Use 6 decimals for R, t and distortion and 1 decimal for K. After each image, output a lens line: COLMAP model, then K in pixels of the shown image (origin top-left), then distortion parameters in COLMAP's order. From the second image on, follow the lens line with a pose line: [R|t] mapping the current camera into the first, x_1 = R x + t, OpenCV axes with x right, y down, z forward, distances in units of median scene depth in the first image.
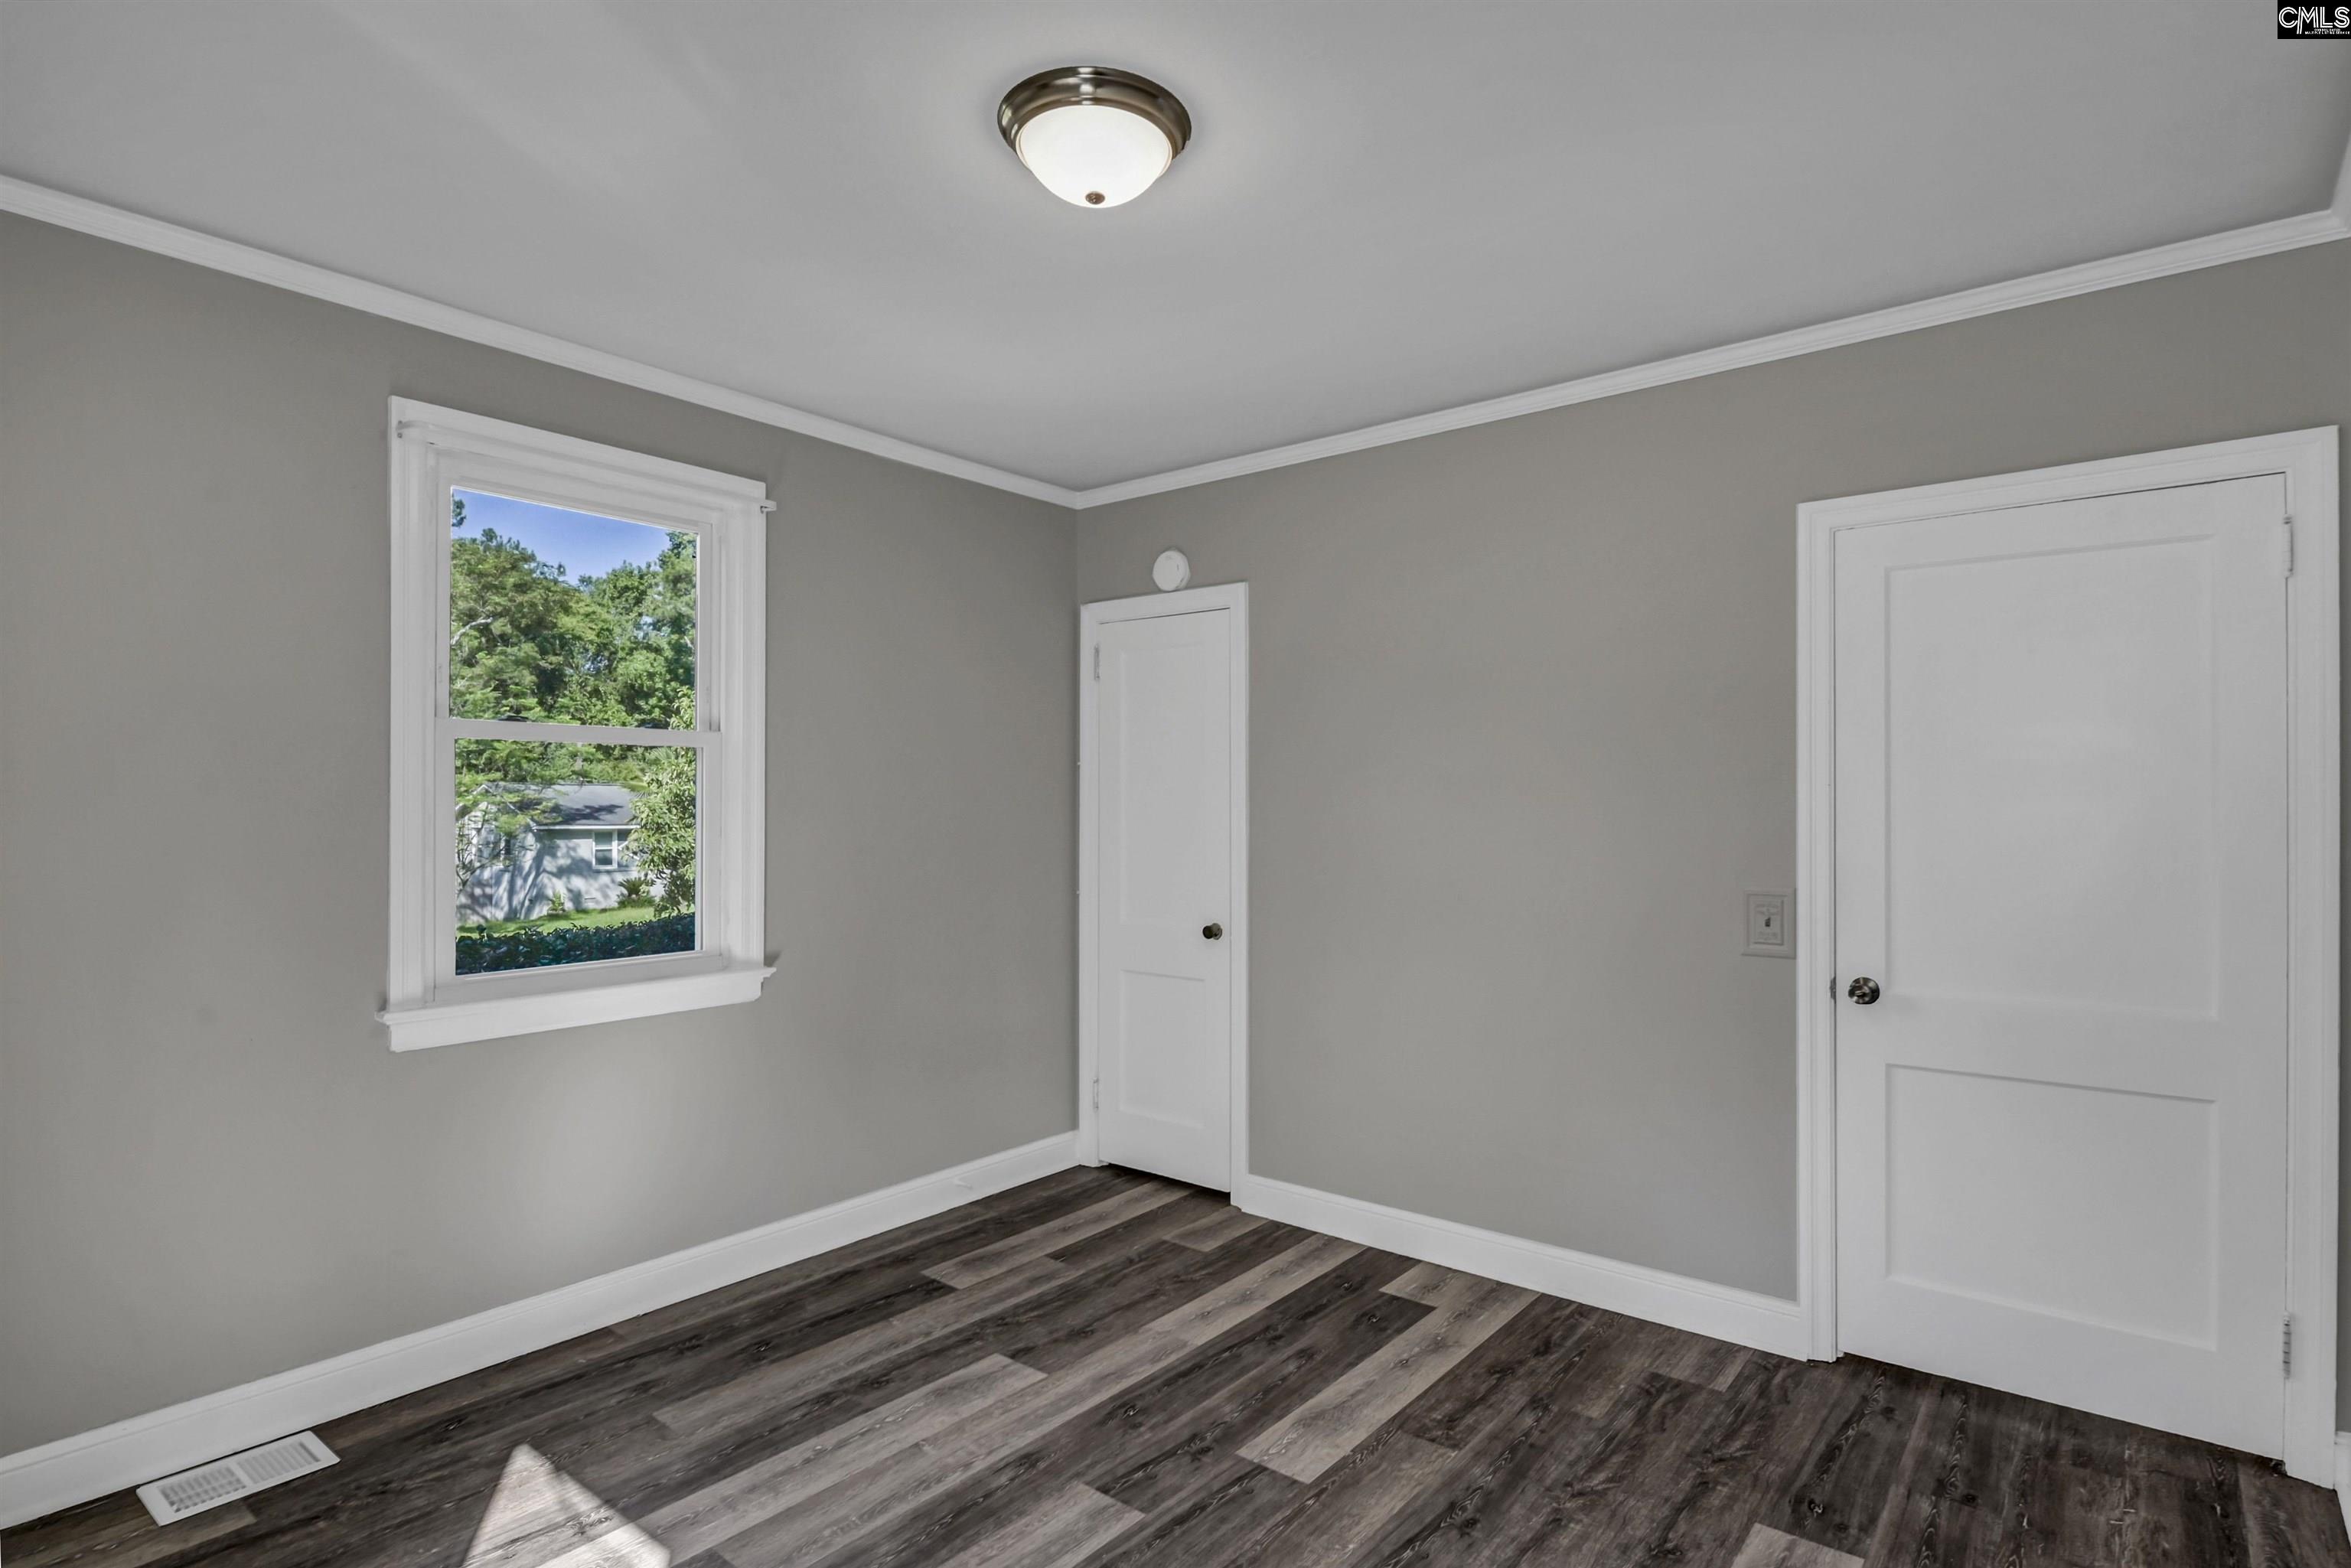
lens RADIAL K [[1179.6, 0, 1171.0], [0, 1179.6, 759.1], [0, 0, 1]] dist [0.004726, -0.008928]
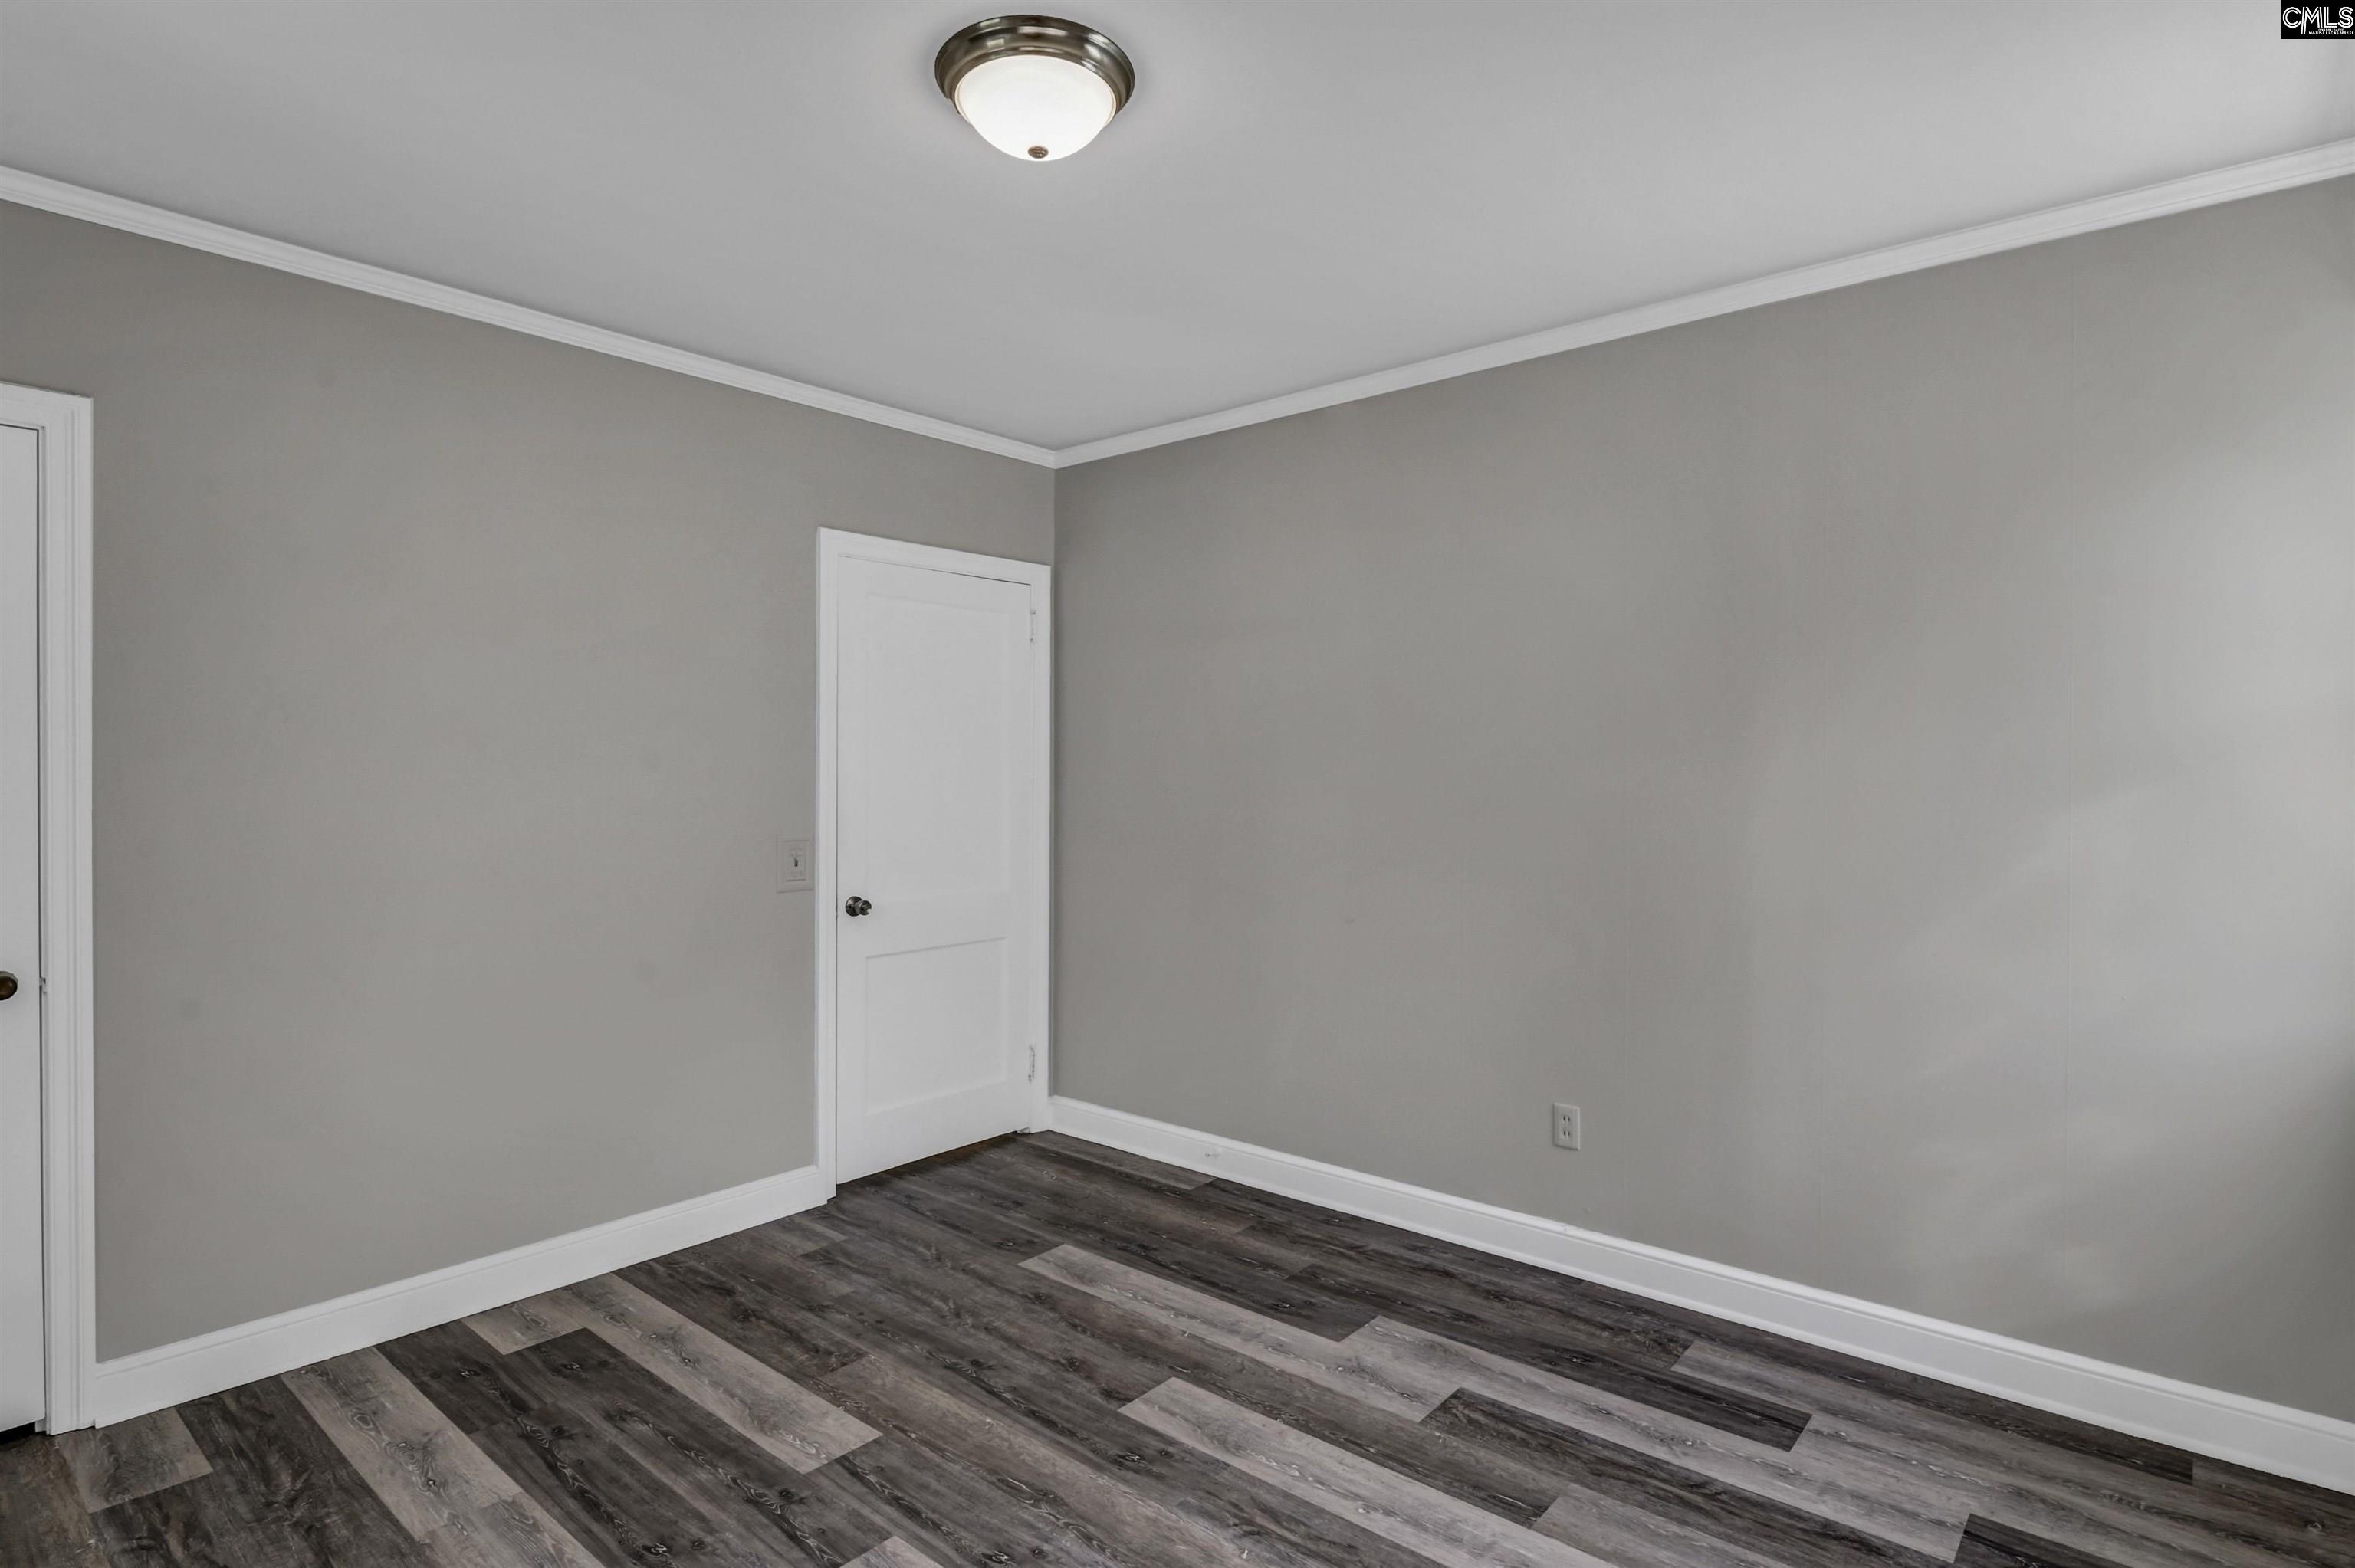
lens RADIAL K [[1217.1, 0, 1144.3], [0, 1217.1, 786.8], [0, 0, 1]] dist [-0.001706, -0.010615]
pose [[0.031383, -0.011854, 0.999437, -0.750837], [-0.040165, 0.999107, 0.013111, 0.031962], [-0.998700, -0.040553, 0.030879, 0.634882]]
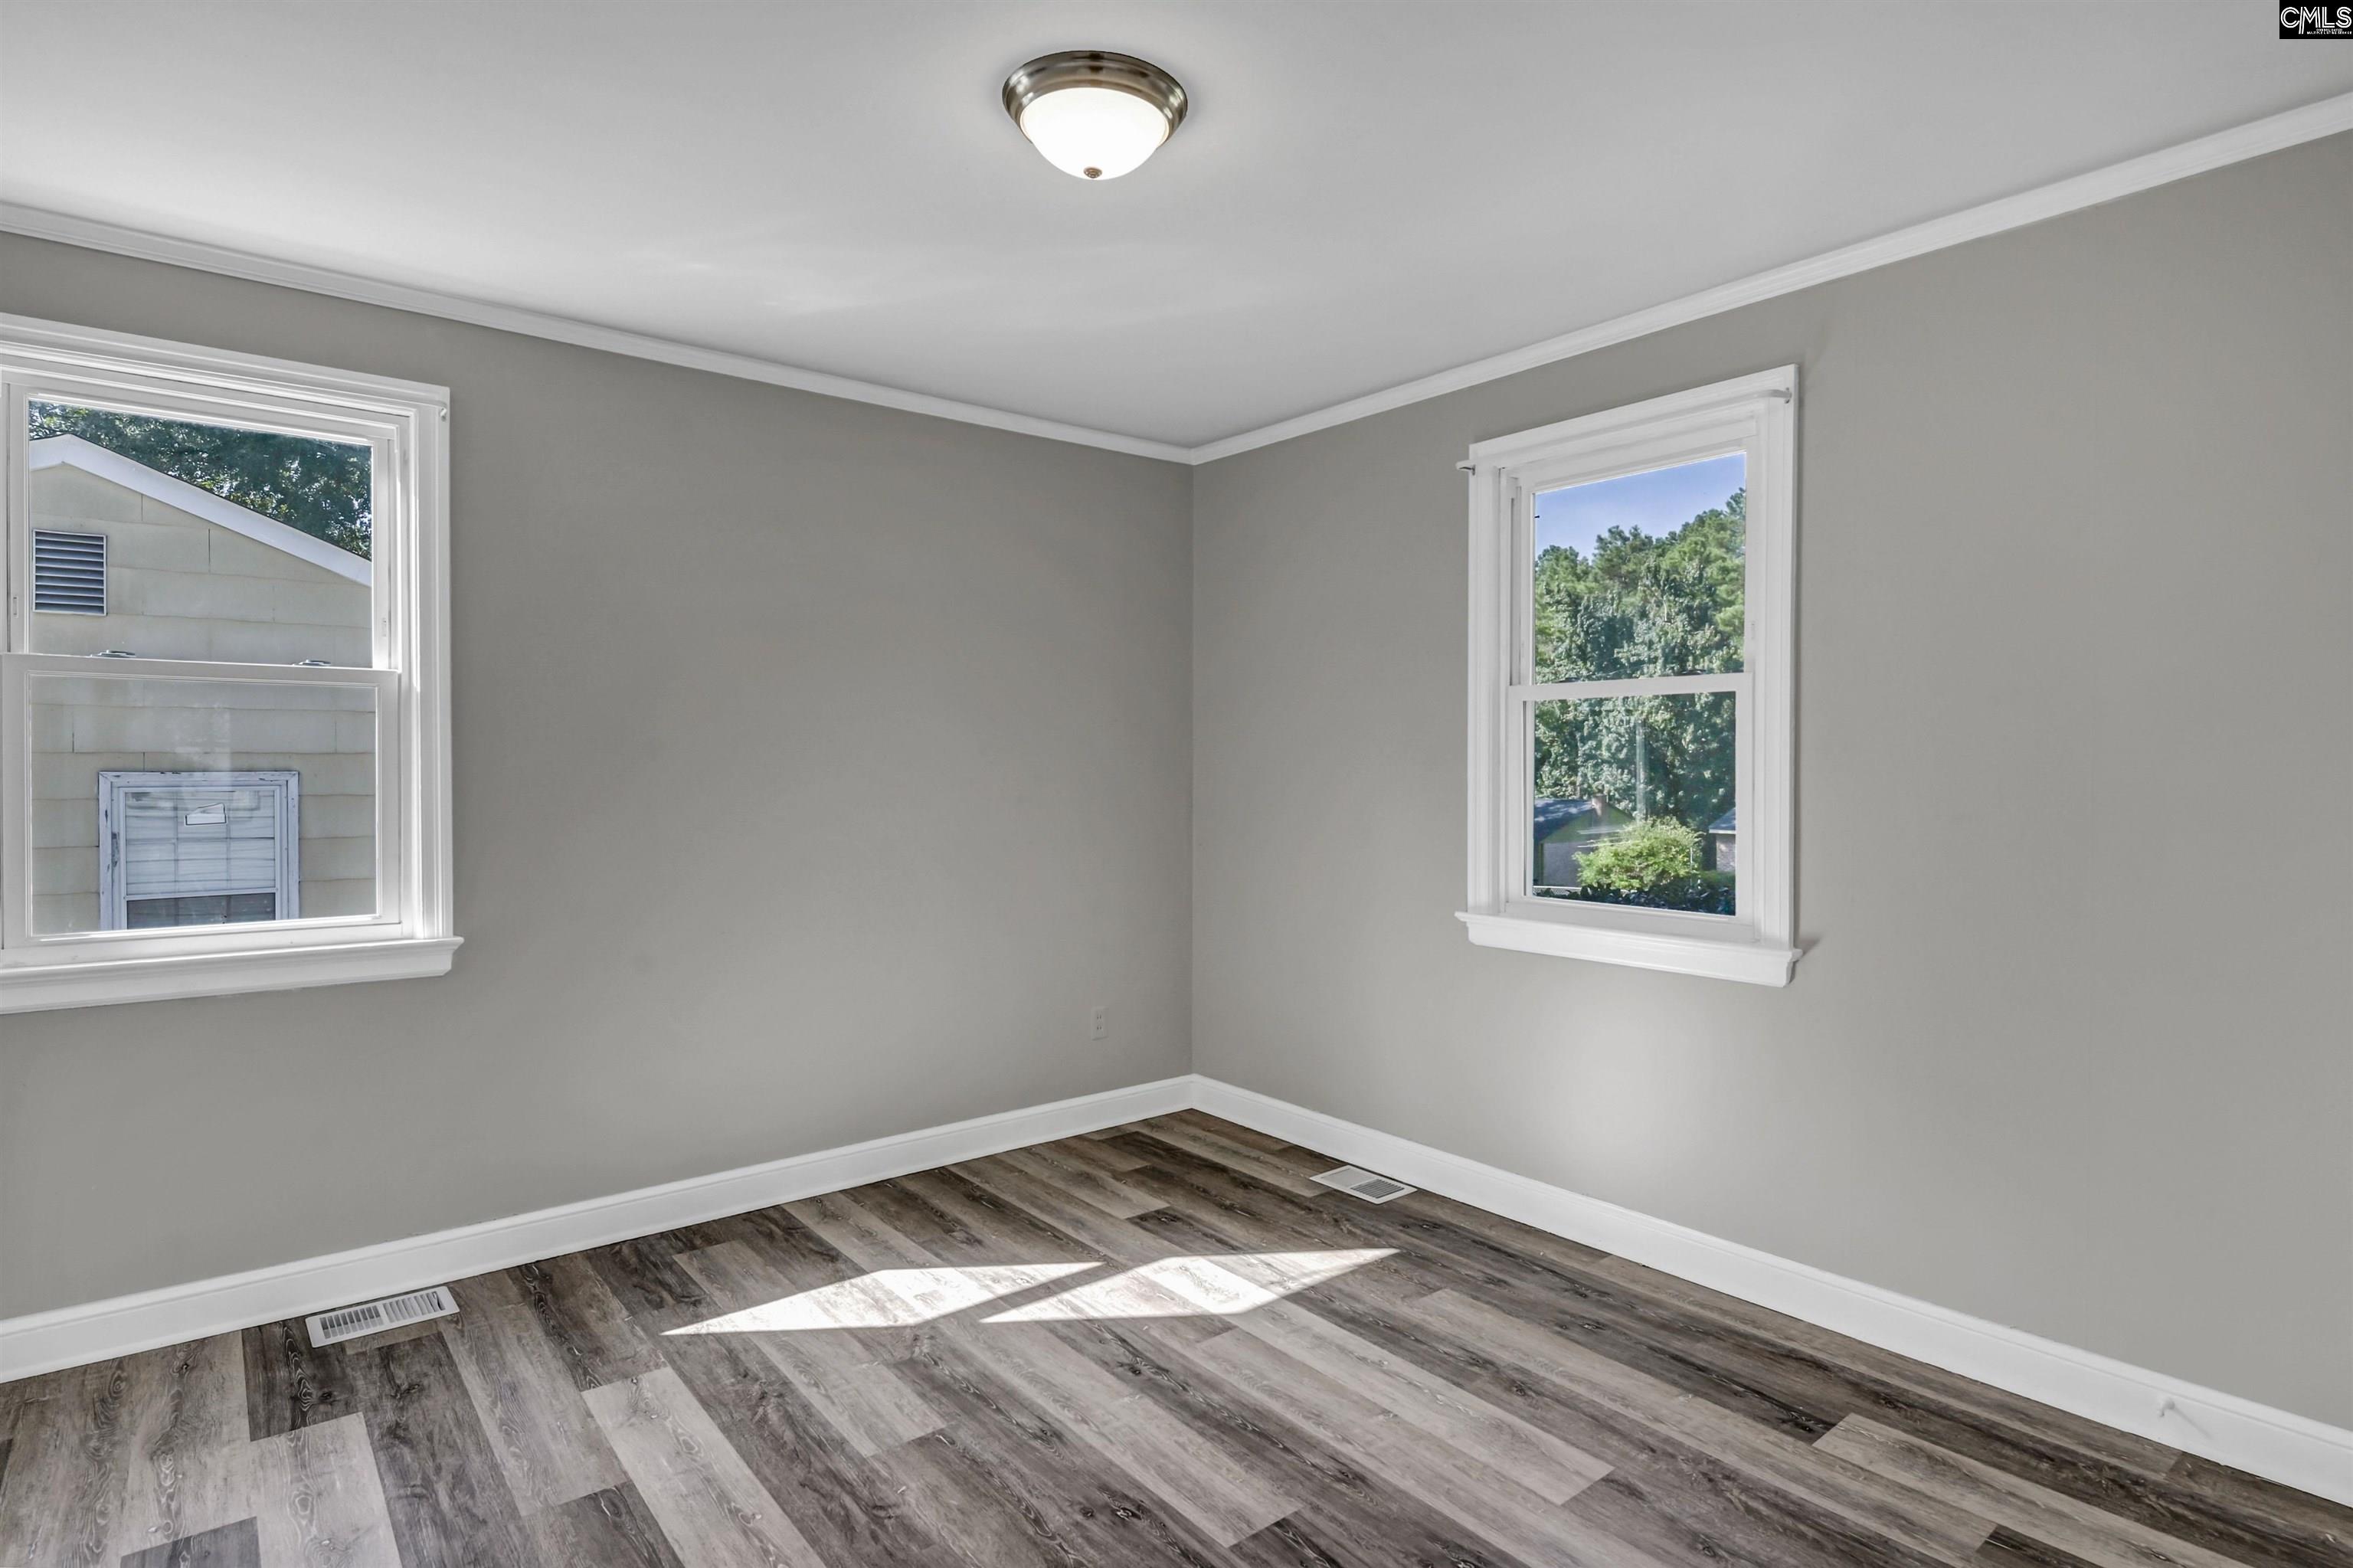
lens RADIAL K [[1180.7, 0, 1172.0], [0, 1180.7, 759.1], [0, 0, 1]] dist [0.004726, -0.008928]
pose [[-0.191368, -0.000130, -0.981518, 0.685362], [0.037720, 0.999260, -0.007487, 0.038340], [0.980793, -0.038456, -0.191222, 0.913487]]
